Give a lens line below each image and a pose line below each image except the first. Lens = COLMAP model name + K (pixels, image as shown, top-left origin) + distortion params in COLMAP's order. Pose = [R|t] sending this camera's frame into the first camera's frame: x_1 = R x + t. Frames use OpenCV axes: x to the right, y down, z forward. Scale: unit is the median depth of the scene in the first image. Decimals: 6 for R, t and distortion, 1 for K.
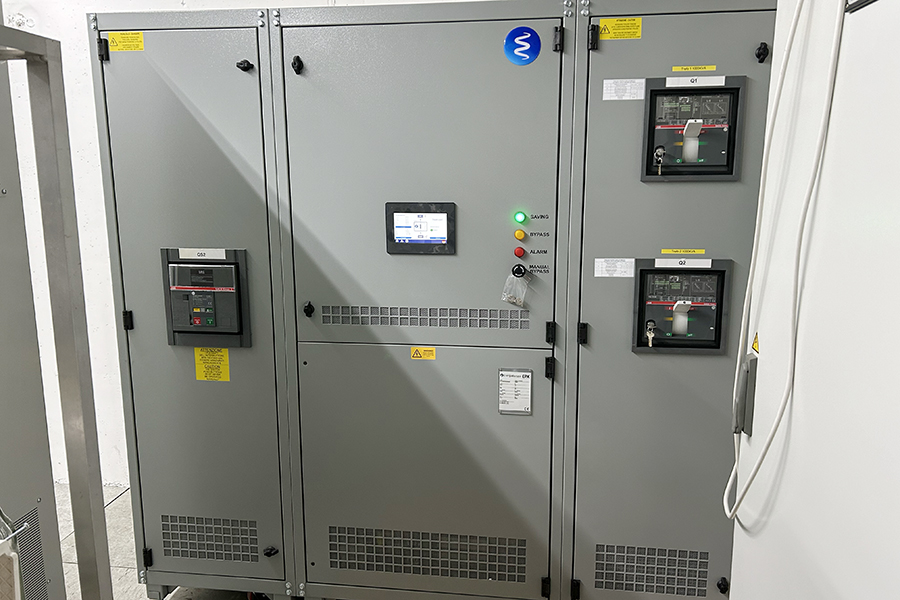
lens RADIAL K [[688.2, 0, 450.0], [0, 688.2, 300.0], [0, 0, 1]] dist [0.006508, 0.000743]
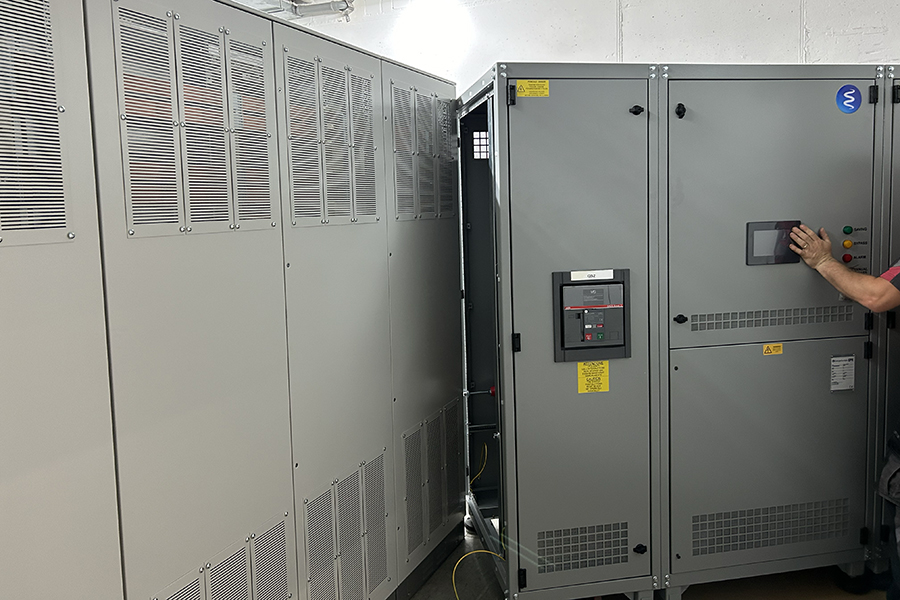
lens RADIAL K [[611.8, 0, 449.8], [0, 611.8, 245.9], [0, 0, 1]] dist [-0.005755, -0.006620]
pose [[0.966099, -0.042555, 0.254639, -0.820456], [0.073169, 0.991012, -0.111985, -0.019836], [-0.247585, 0.126820, 0.960530, 0.109188]]
